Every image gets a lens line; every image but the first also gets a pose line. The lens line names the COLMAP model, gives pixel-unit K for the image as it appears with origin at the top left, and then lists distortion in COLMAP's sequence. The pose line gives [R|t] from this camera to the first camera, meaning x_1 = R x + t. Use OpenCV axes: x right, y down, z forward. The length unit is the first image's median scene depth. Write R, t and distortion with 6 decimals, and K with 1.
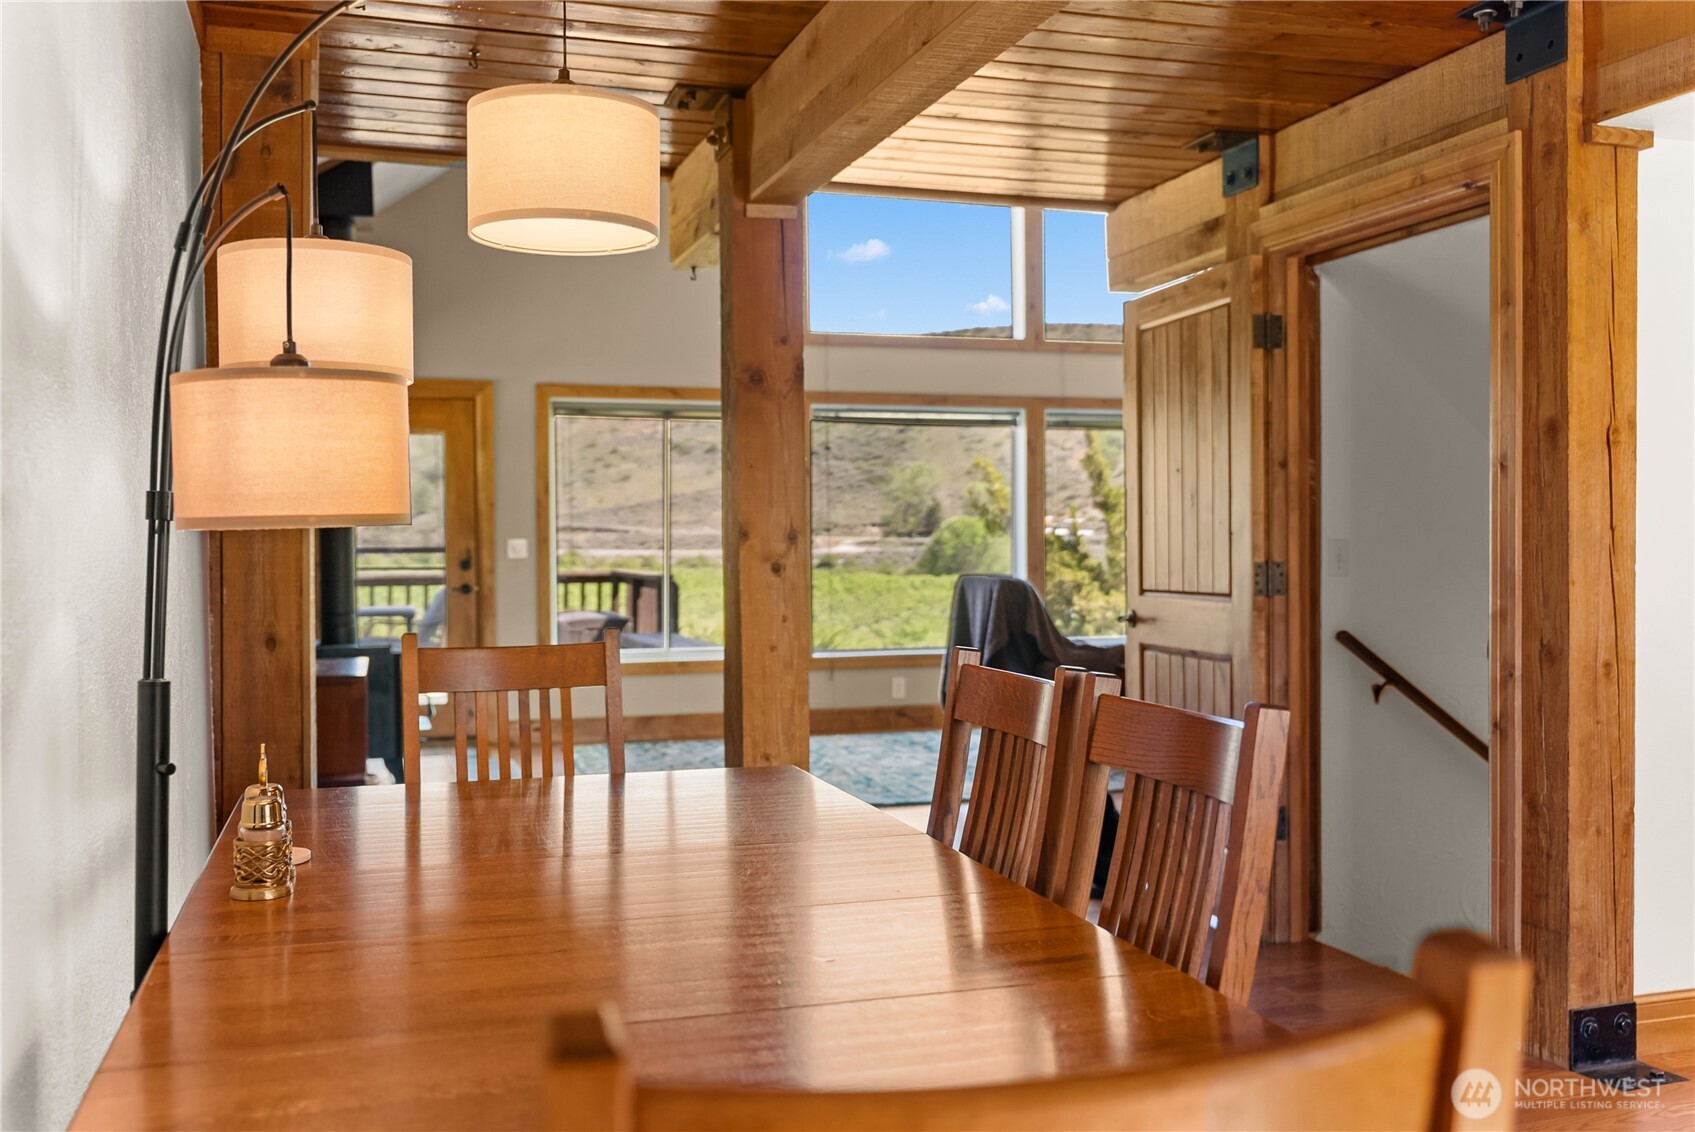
lens RADIAL K [[1548.3, 0, 847.2], [0, 1548.3, 558.6], [0, 0, 1]] dist [-0.006072, 0.000000]
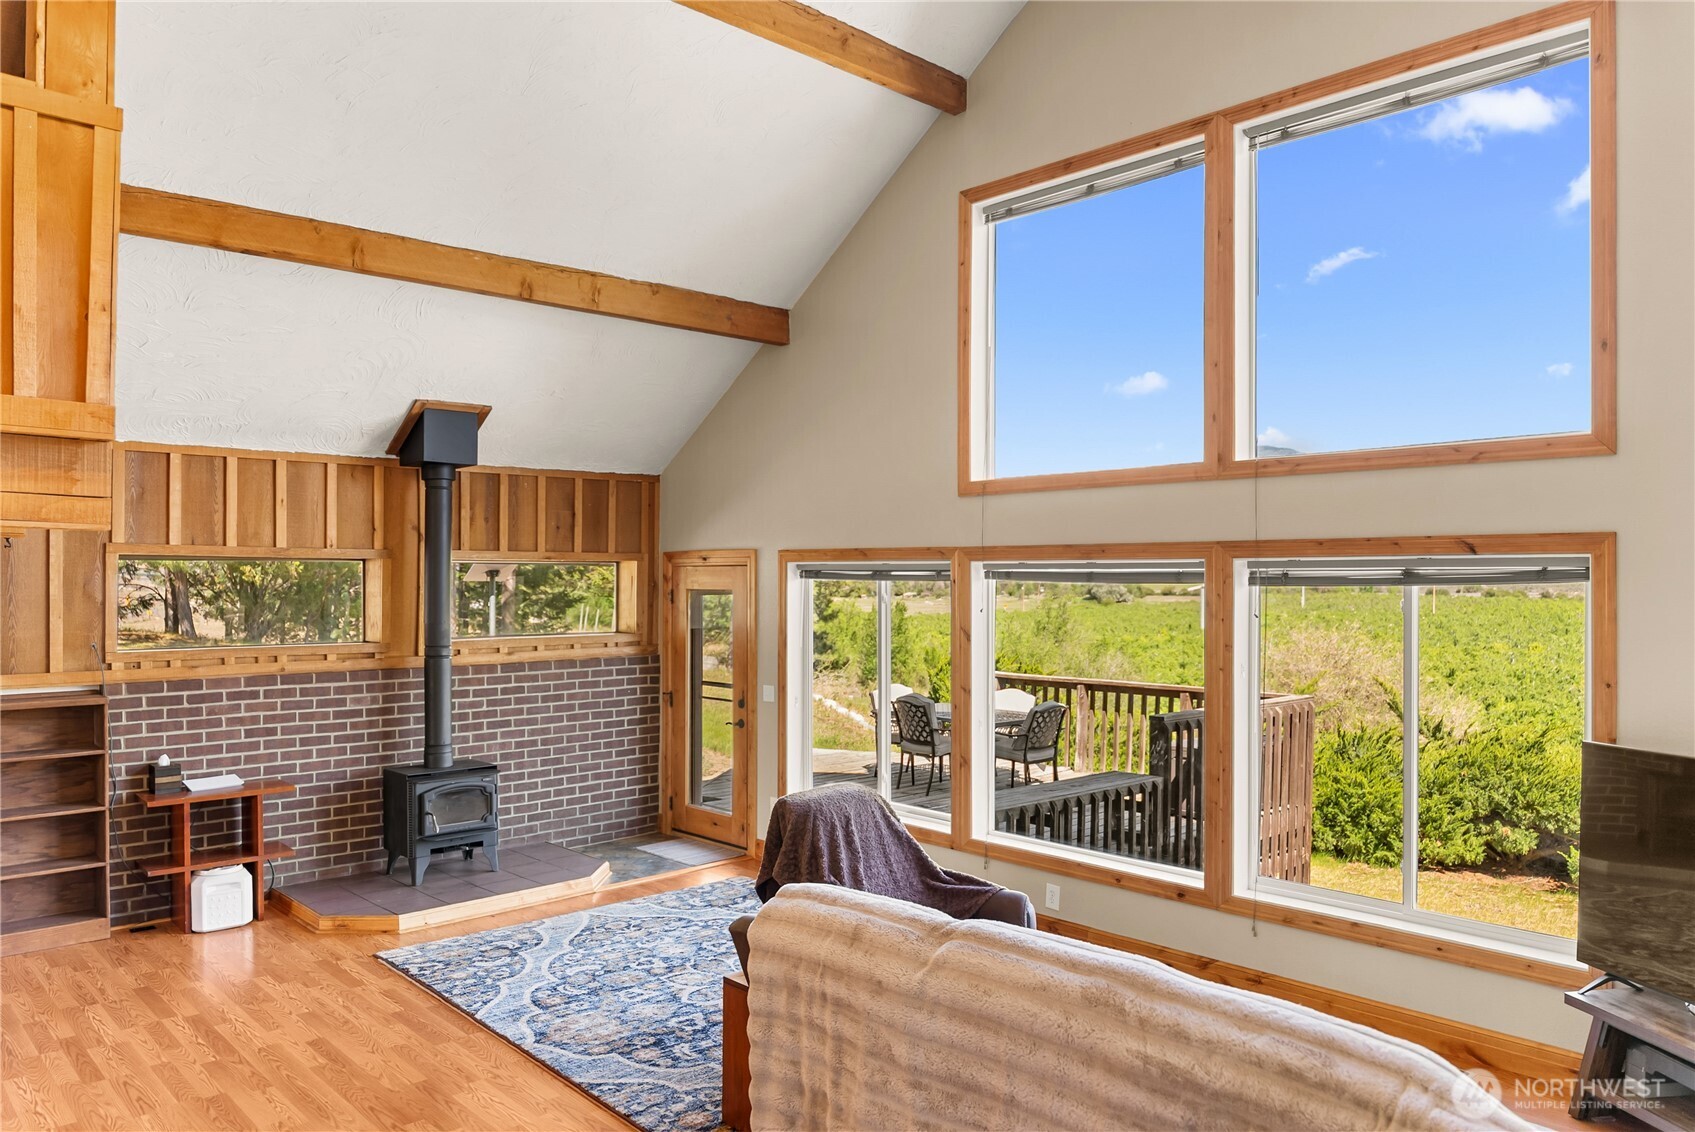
lens RADIAL K [[1160.9, 0, 845.3], [0, 1160.9, 573.6], [0, 0, 1]] dist [-0.007869, -0.007161]
pose [[0.434123, 0.004716, -0.900841, 0.529764], [-0.018128, 0.999830, -0.003502, -0.084235], [0.900671, 0.017851, 0.434134, 0.604655]]
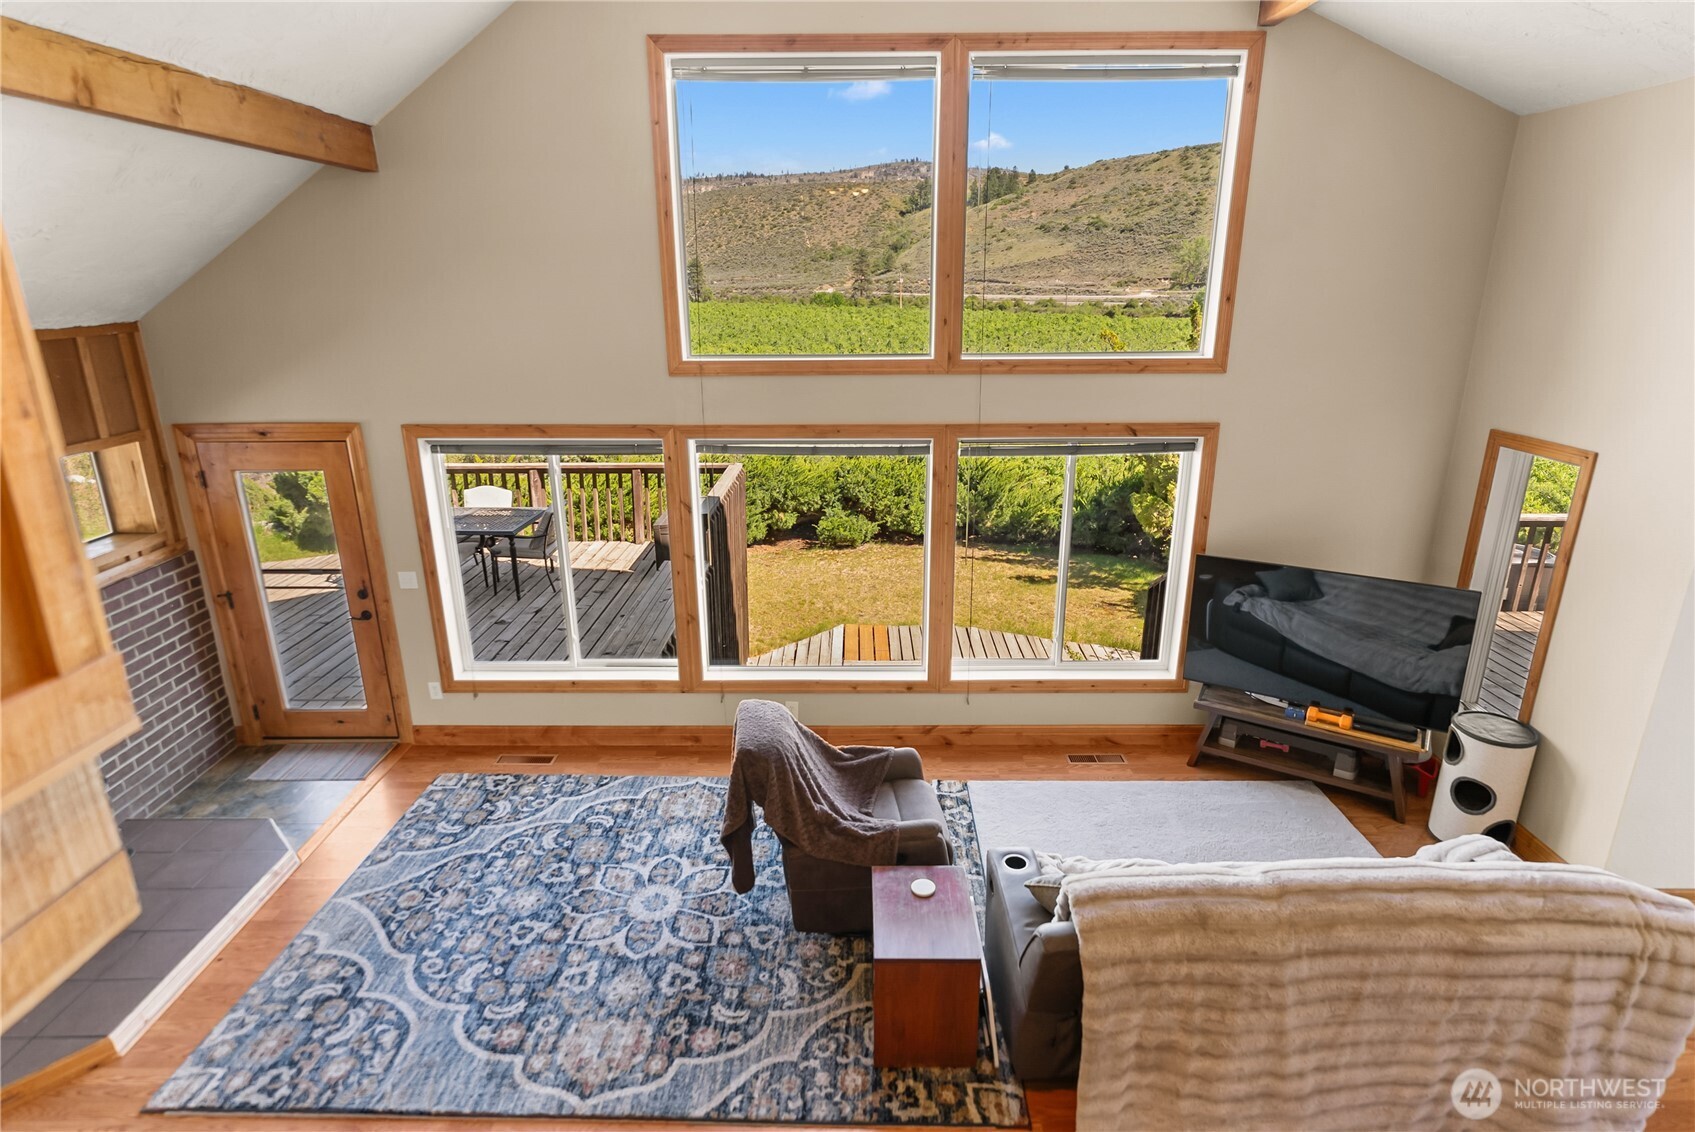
lens RADIAL K [[886.3, 0, 853.7], [0, 886.3, 559.6], [0, 0, 1]] dist [-0.001803, 0.002146]
pose [[0.952027, 0.093427, -0.291403, 0.226805], [-0.006690, 0.958382, 0.285411, -0.175049], [0.305941, -0.269770, 0.913030, 0.487486]]
